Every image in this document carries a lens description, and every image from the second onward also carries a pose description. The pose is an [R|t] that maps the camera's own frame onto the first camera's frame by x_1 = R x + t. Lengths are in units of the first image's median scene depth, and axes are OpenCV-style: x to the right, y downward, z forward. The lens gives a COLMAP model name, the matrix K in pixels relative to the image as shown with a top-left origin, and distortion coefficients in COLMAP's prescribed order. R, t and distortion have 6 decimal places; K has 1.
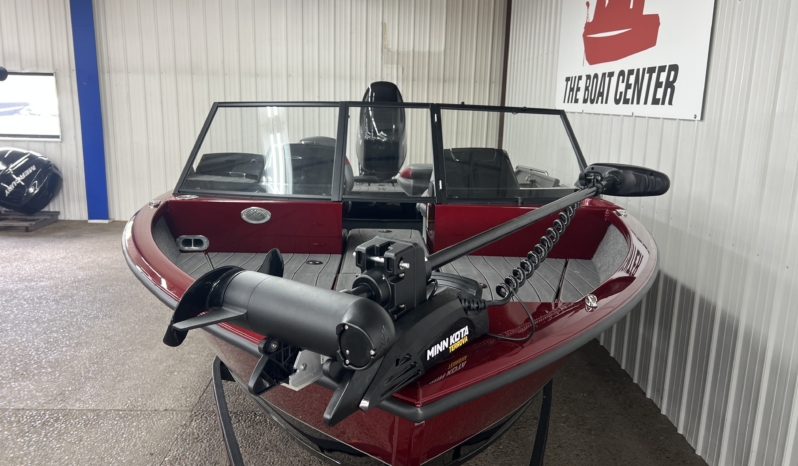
lens RADIAL K [[627.3, 0, 399.0], [0, 627.3, 233.0], [0, 0, 1]] dist [0.025895, -0.000903]
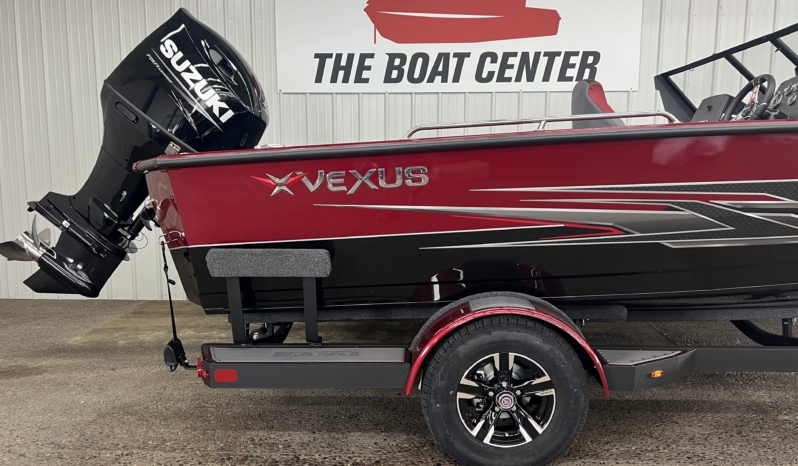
lens RADIAL K [[627.3, 0, 399.0], [0, 627.3, 233.0], [0, 0, 1]] dist [0.025895, -0.000903]
pose [[0.071446, -0.155215, 0.985294, -0.812374], [0.210814, 0.967853, 0.137181, -0.134598], [-0.974912, 0.197912, 0.101871, 1.110791]]
